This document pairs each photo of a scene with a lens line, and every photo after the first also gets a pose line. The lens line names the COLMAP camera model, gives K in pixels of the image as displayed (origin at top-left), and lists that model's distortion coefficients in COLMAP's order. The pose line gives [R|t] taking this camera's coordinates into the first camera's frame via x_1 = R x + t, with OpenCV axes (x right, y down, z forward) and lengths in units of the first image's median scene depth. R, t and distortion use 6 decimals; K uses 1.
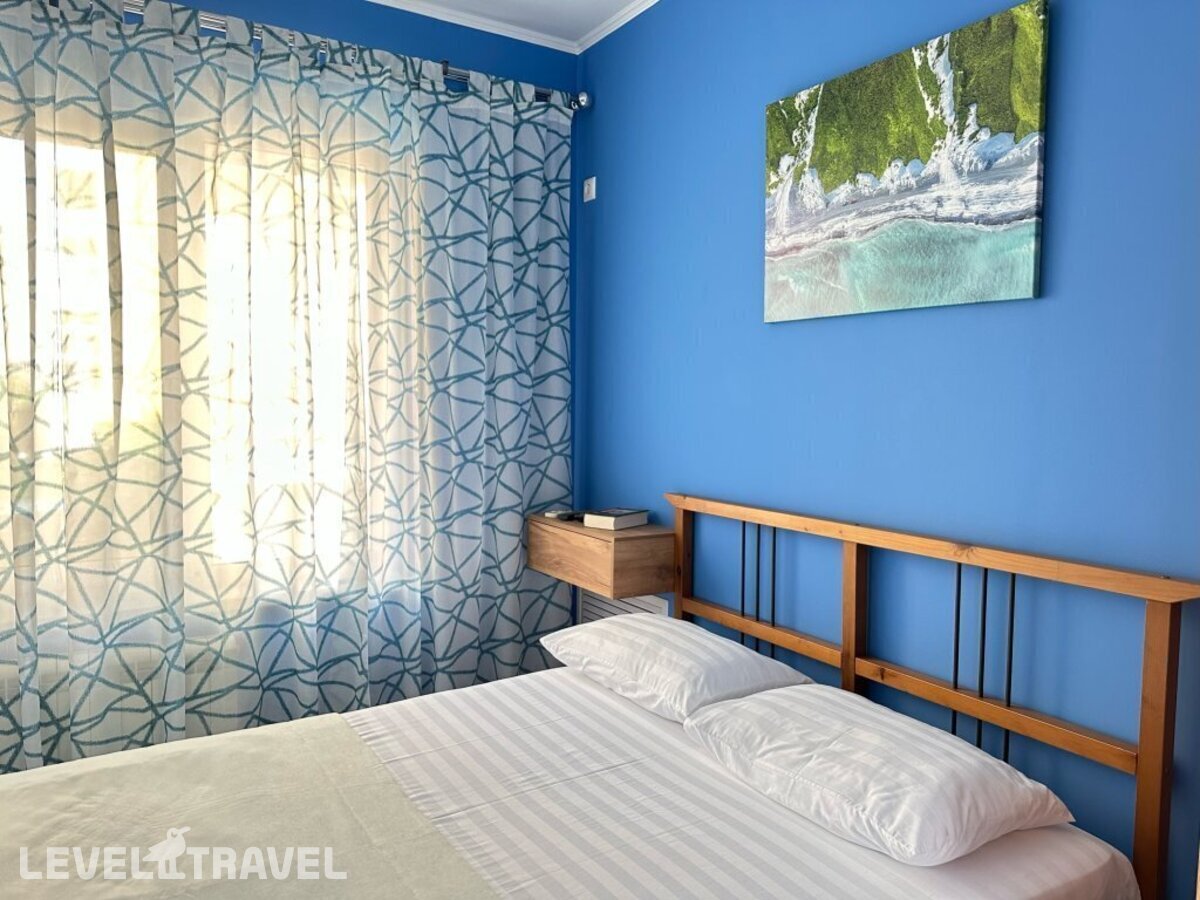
lens RADIAL K [[842.7, 0, 600.0], [0, 842.7, 450.0], [0, 0, 1]] dist [0.072568, -0.106018]
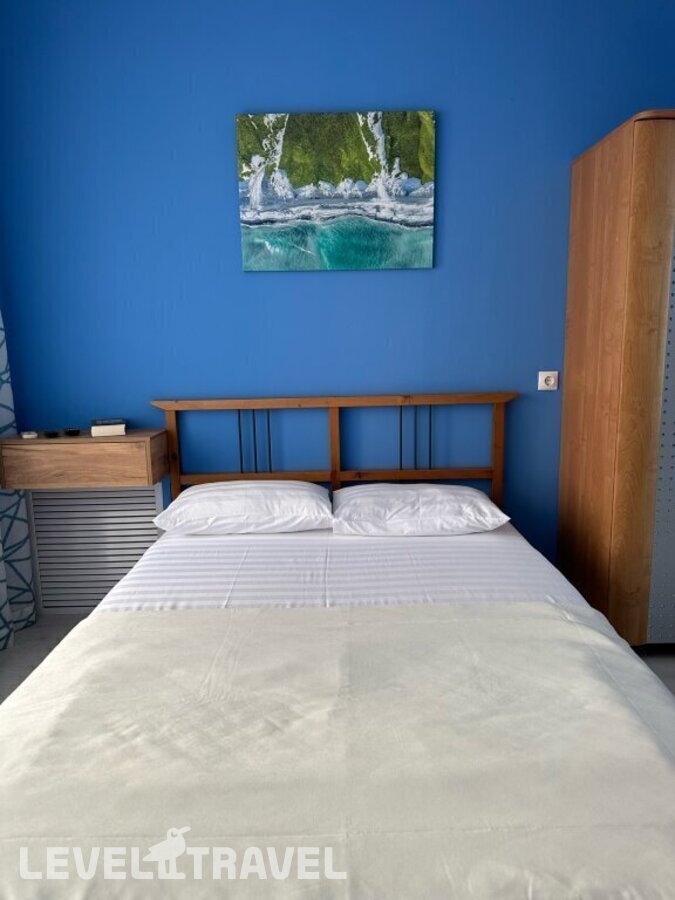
lens RADIAL K [[632.0, 0, 337.5], [0, 632.0, 450.0], [0, 0, 1]] dist [0.072568, -0.106018]
pose [[0.530684, -0.160247, 0.832283, -0.816817], [0.084177, 0.987074, 0.136377, 0.022321], [-0.843379, -0.002314, 0.537314, 0.326623]]
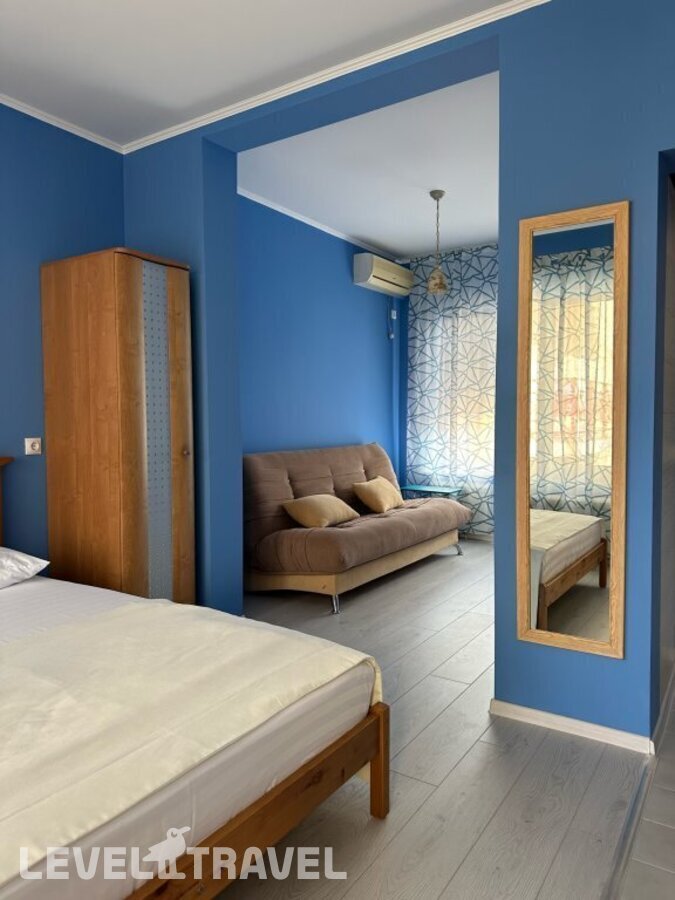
lens RADIAL K [[632.0, 0, 337.5], [0, 632.0, 450.0], [0, 0, 1]] dist [0.072568, -0.106018]
pose [[-0.416170, -0.050746, 0.907870, -1.127417], [0.069070, 0.993793, 0.087210, 0.025164], [-0.906660, 0.099001, -0.410082, 0.649089]]
